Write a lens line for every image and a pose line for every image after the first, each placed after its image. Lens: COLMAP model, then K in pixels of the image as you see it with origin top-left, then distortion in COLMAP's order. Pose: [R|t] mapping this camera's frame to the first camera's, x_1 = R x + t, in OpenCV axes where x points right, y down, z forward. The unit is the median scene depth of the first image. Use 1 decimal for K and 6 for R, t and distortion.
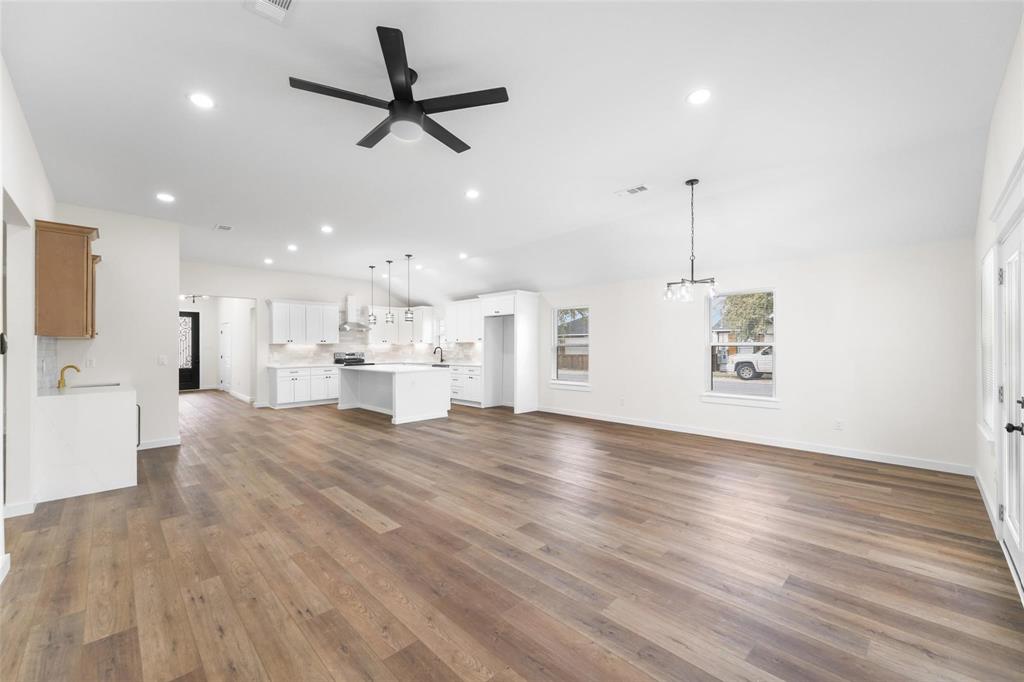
lens RADIAL K [[407.9, 0, 512.0], [0, 407.9, 341.0], [0, 0, 1]] dist [0.013874, -0.000031]
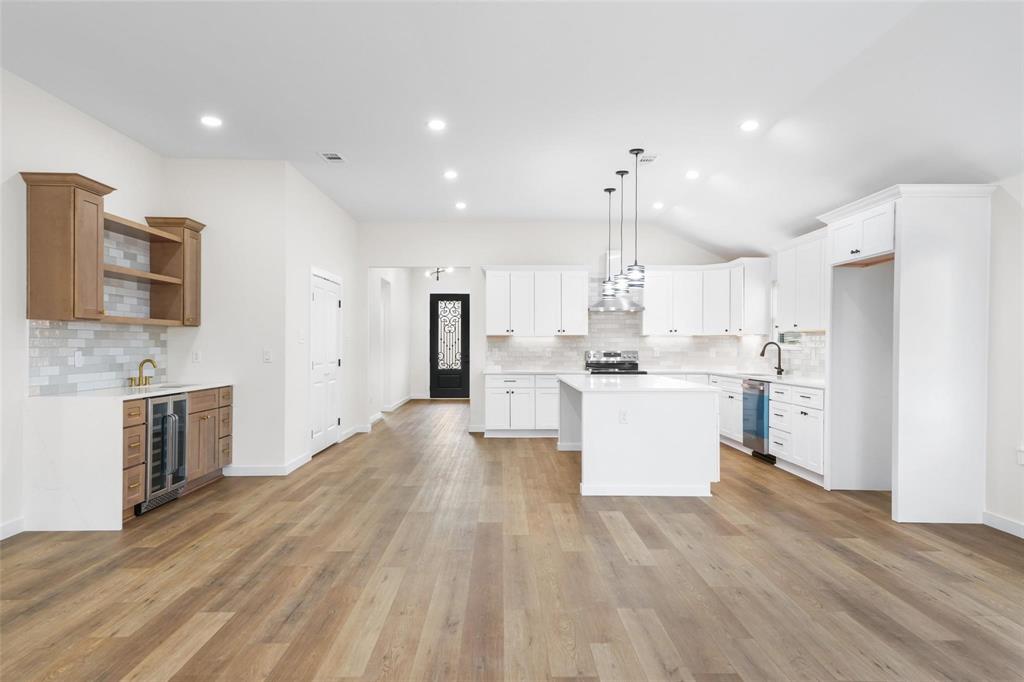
lens RADIAL K [[661.5, 0, 508.0], [0, 661.5, 344.7], [0, 0, 1]] dist [0.040154, -0.000371]
pose [[0.716437, 0.006170, -0.697625, 0.309405], [0.003578, 0.999915, 0.012519, 0.016564], [0.697643, -0.011466, 0.716354, 0.539113]]
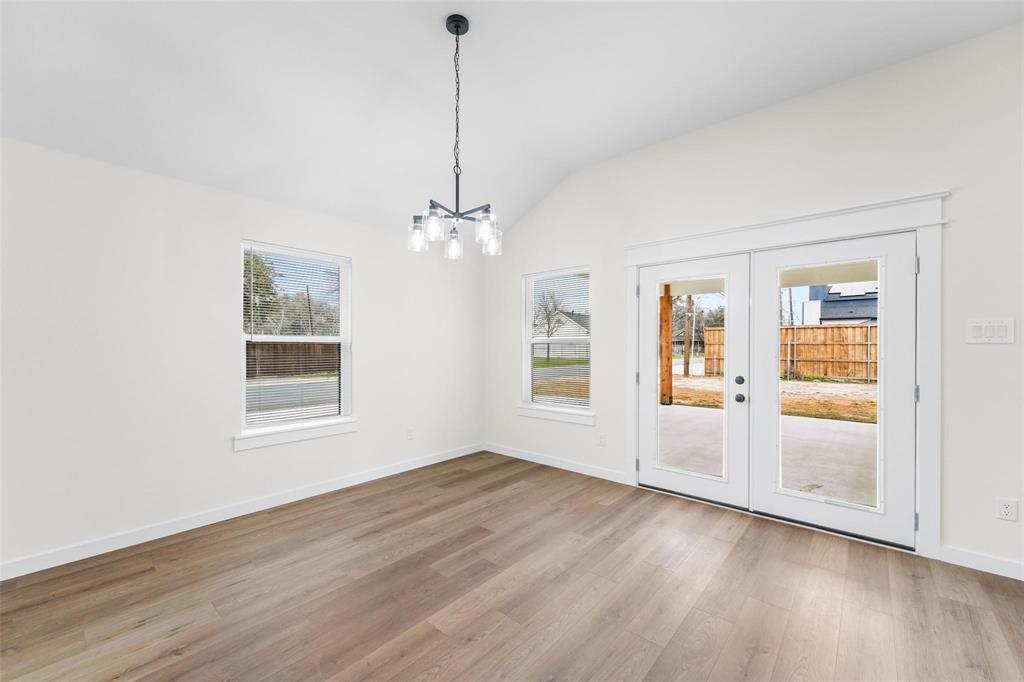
lens RADIAL K [[406.2, 0, 502.6], [0, 406.2, 346.0], [0, 0, 1]] dist [0.003339, 0.000300]
pose [[-0.056315, 0.007253, 0.998387, -0.073907], [-0.010258, 0.999917, -0.007843, 0.024648], [-0.998360, -0.010683, -0.056236, 0.901509]]
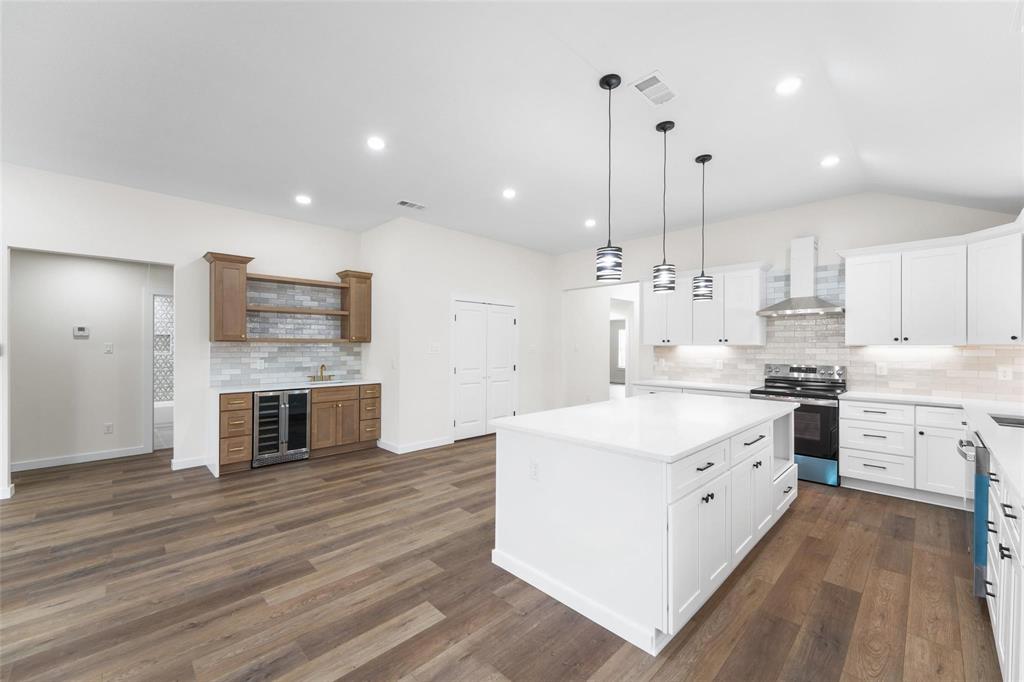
lens RADIAL K [[406.9, 0, 506.4], [0, 406.9, 348.6], [0, 0, 1]] dist [0.003022, 0.000180]
pose [[-0.016493, 0.010521, -0.999809, 0.130138], [0.010551, 0.999891, 0.010348, 0.004321], [0.999808, -0.010378, -0.016602, 1.506300]]
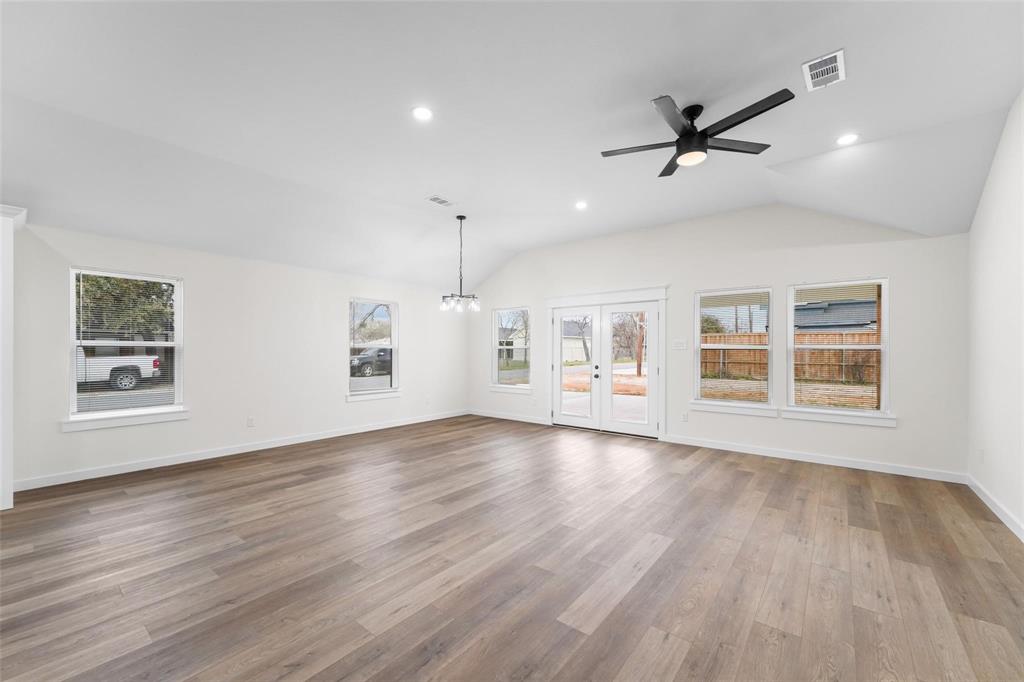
lens RADIAL K [[406.2, 0, 502.6], [0, 406.2, 346.0], [0, 0, 1]] dist [0.003339, 0.000300]
pose [[-0.099479, 0.016358, 0.994905, -0.758162], [-0.012031, 0.999772, -0.017641, 0.028029], [-0.994967, -0.013724, -0.099260, 0.924328]]
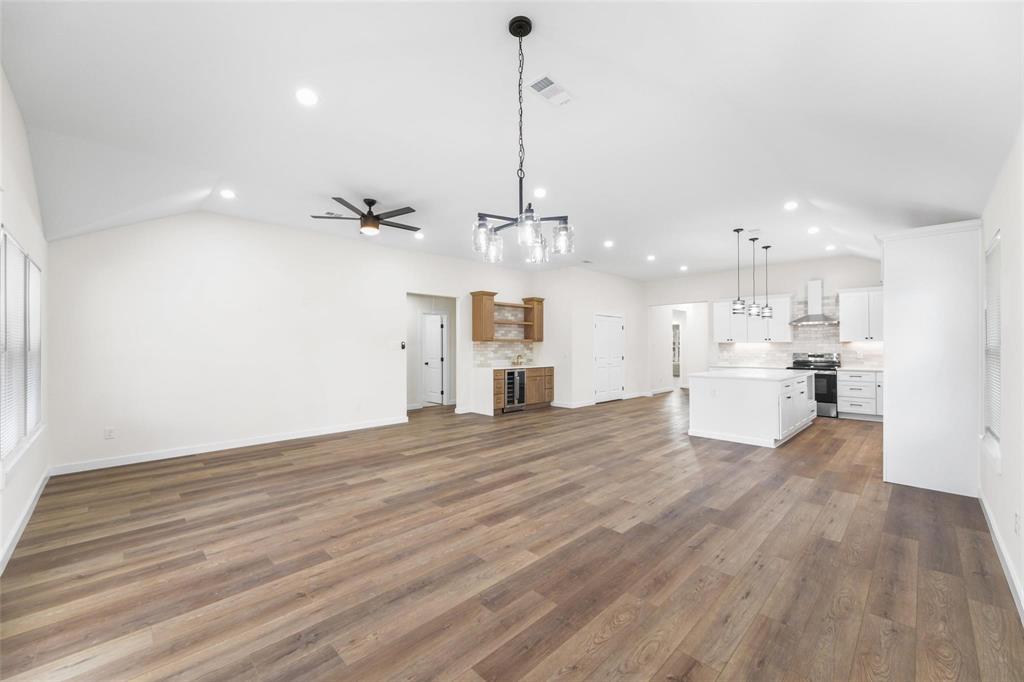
lens RADIAL K [[406.2, 0, 502.6], [0, 406.2, 346.0], [0, 0, 1]] dist [0.003339, 0.000300]
pose [[-0.017391, 0.001268, -0.999848, 0.875795], [0.014972, 0.999887, 0.001007, 0.010327], [0.999737, -0.014953, -0.017408, 0.914636]]
